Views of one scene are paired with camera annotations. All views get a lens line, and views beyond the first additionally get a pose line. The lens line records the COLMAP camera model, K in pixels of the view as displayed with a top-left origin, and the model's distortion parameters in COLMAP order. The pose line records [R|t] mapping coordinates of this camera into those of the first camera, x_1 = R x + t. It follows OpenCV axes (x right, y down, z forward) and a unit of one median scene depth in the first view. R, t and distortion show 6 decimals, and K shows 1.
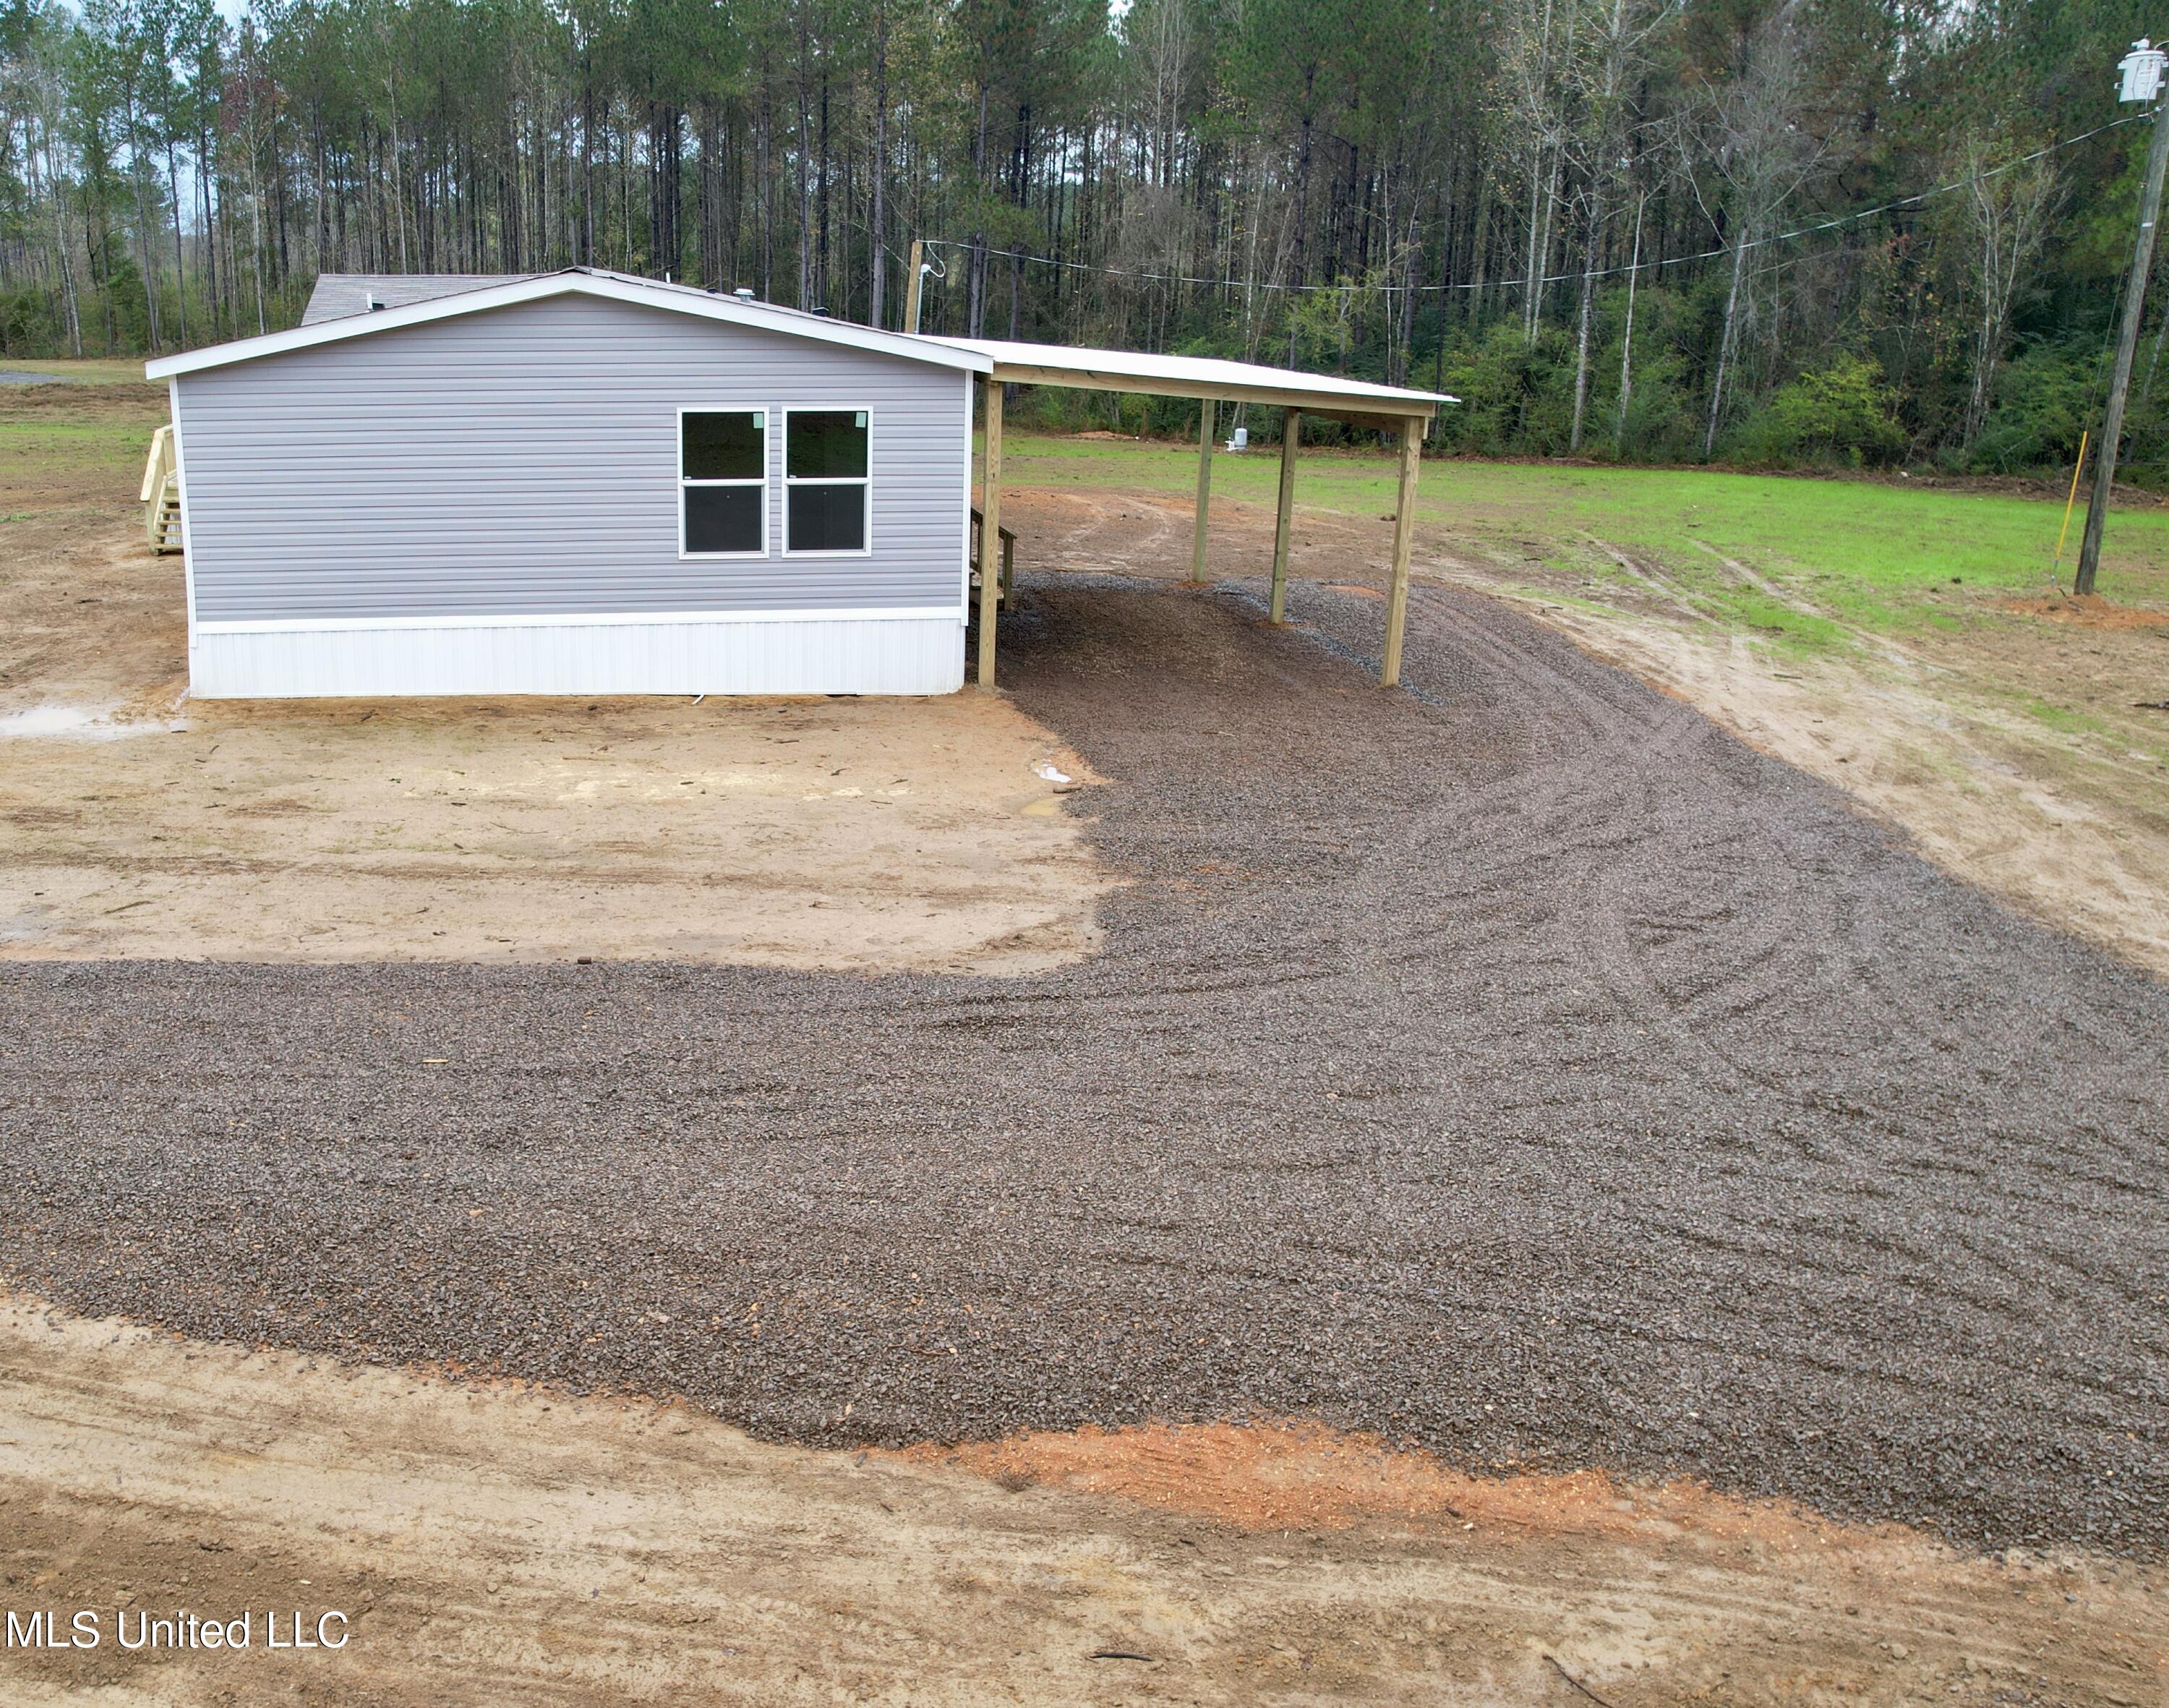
lens RADIAL K [[2030.6, 0, 1083.9], [0, 2030.6, 860.8], [0, 0, 1]] dist [-0.020605, 0.000000]
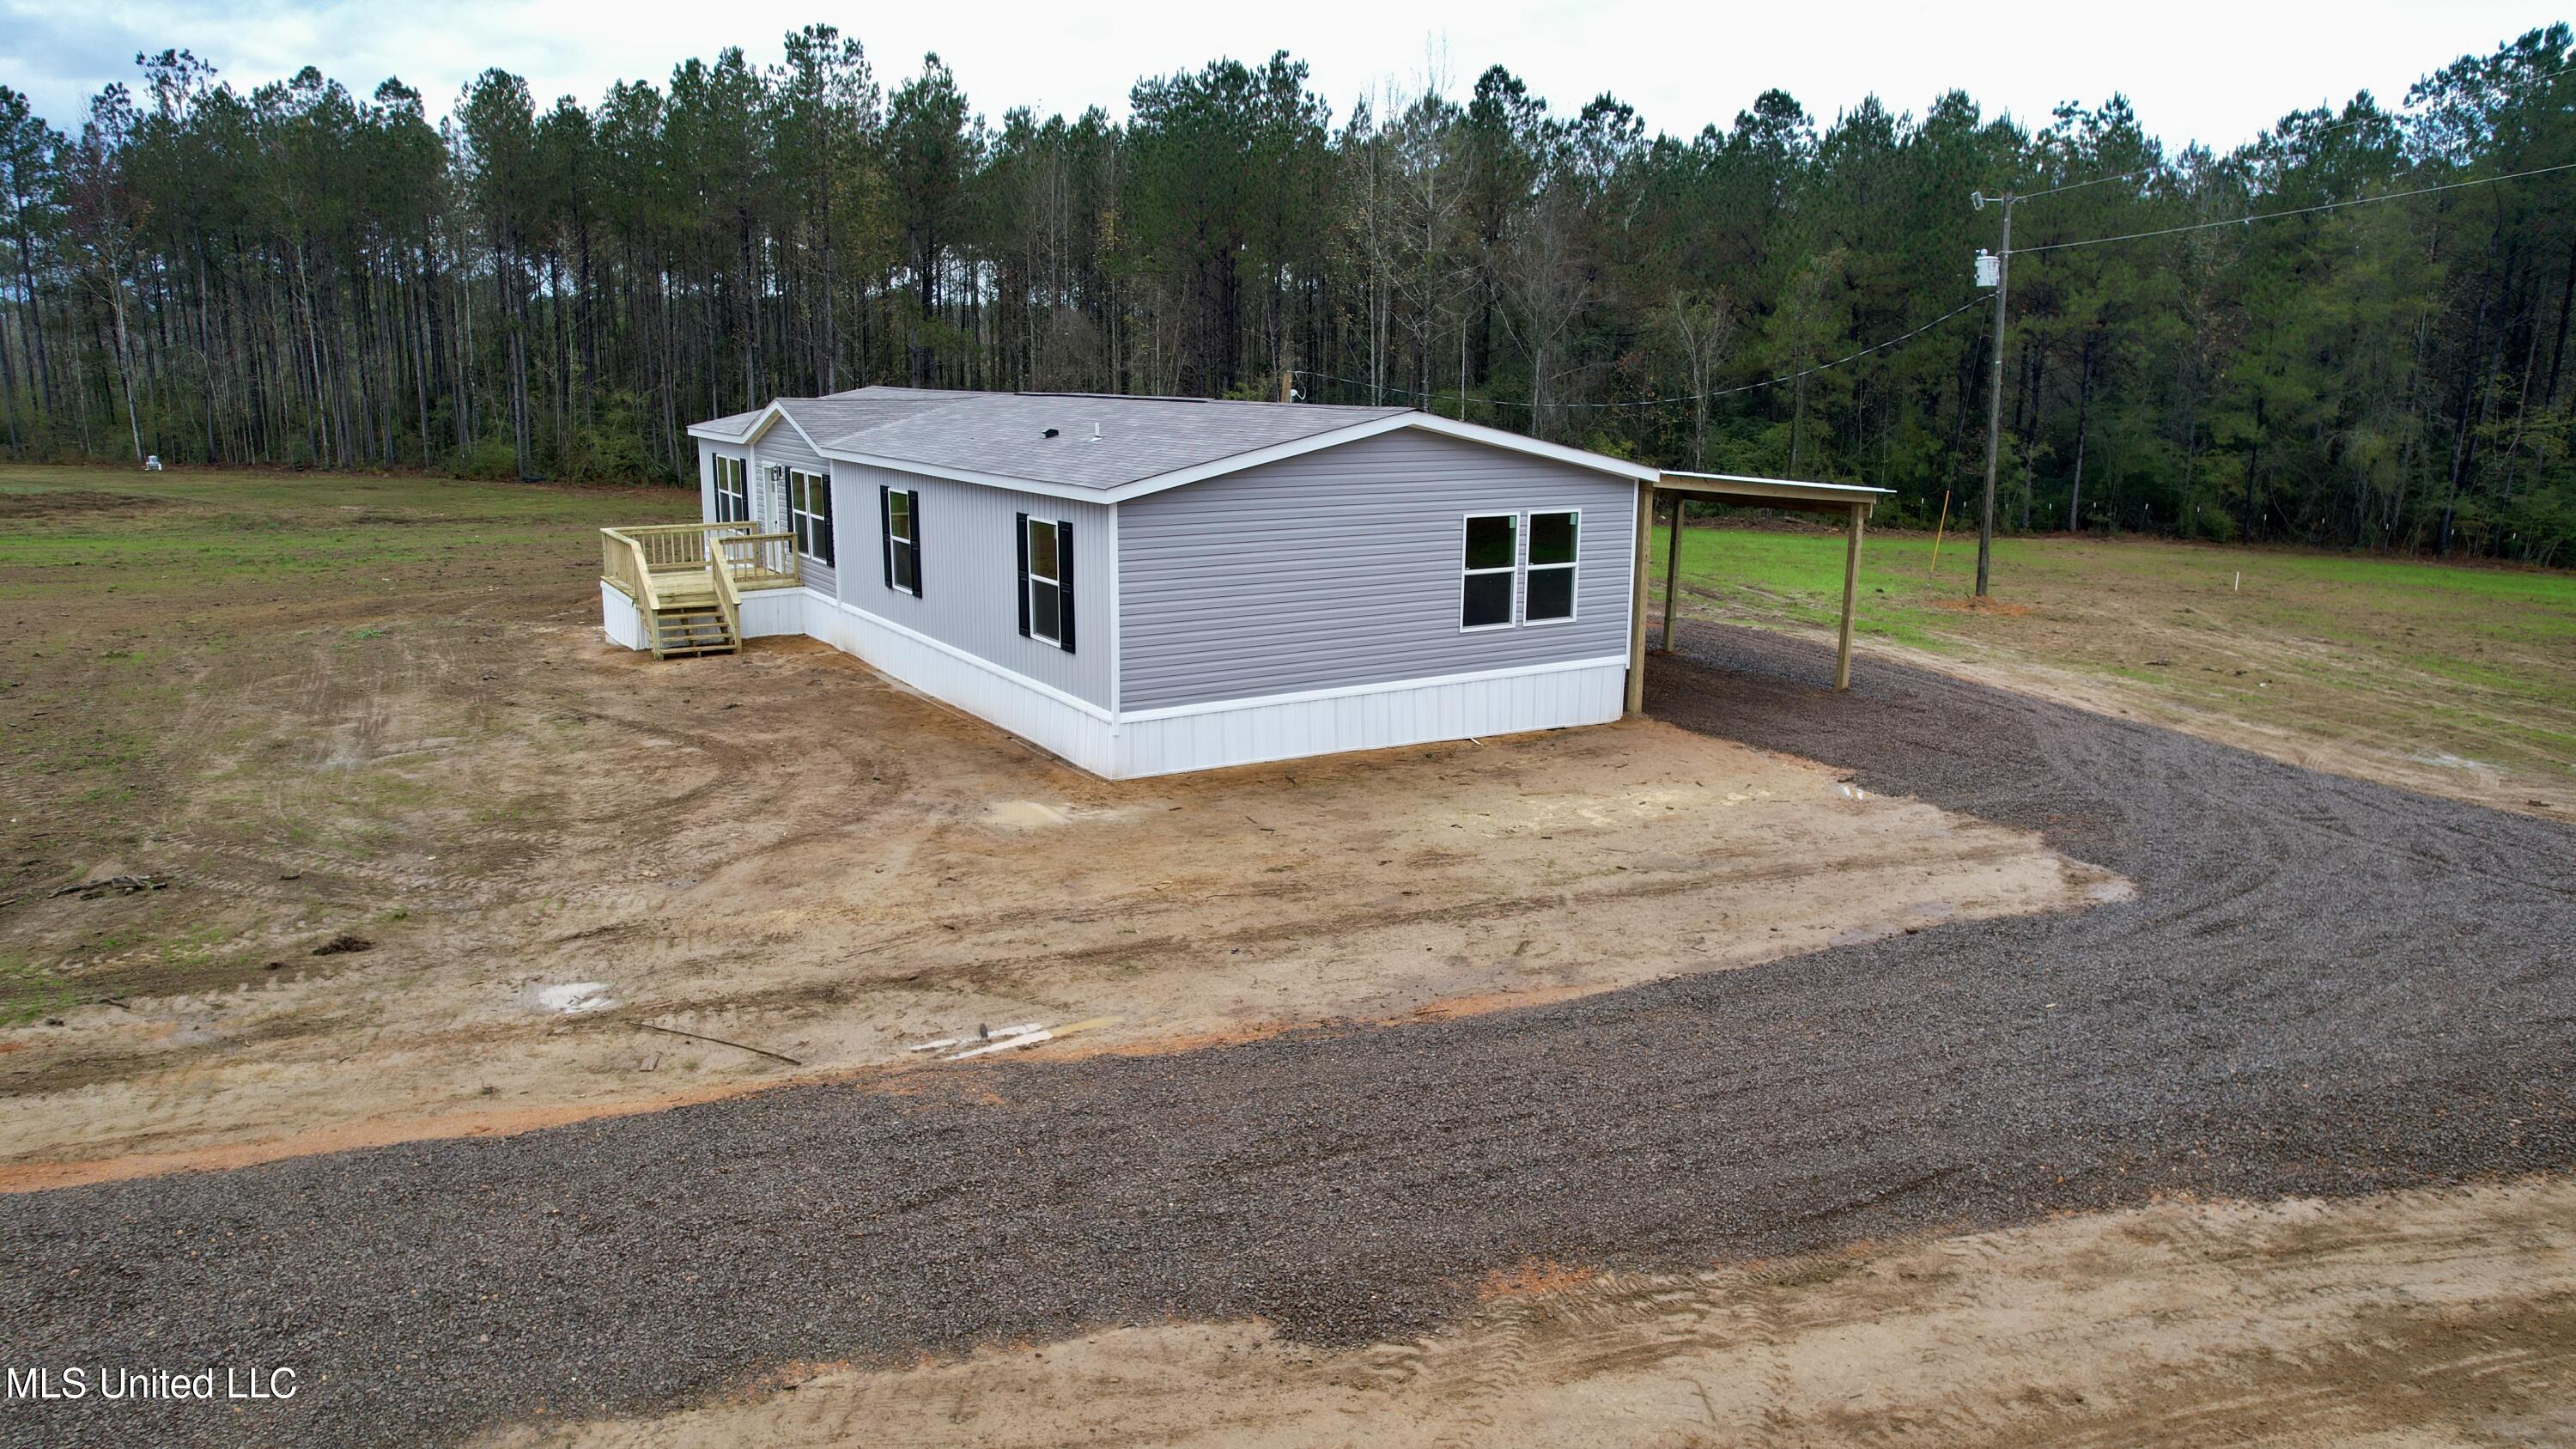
lens RADIAL K [[1665.1, 0, 1290.7], [0, 1665.1, 725.2], [0, 0, 1]] dist [-0.028512, 0.013670]
pose [[0.901465, -0.087974, 0.423818, -0.851797], [0.115265, 0.992564, -0.039137, -0.072541], [-0.417223, 0.084132, 0.904901, 0.127009]]
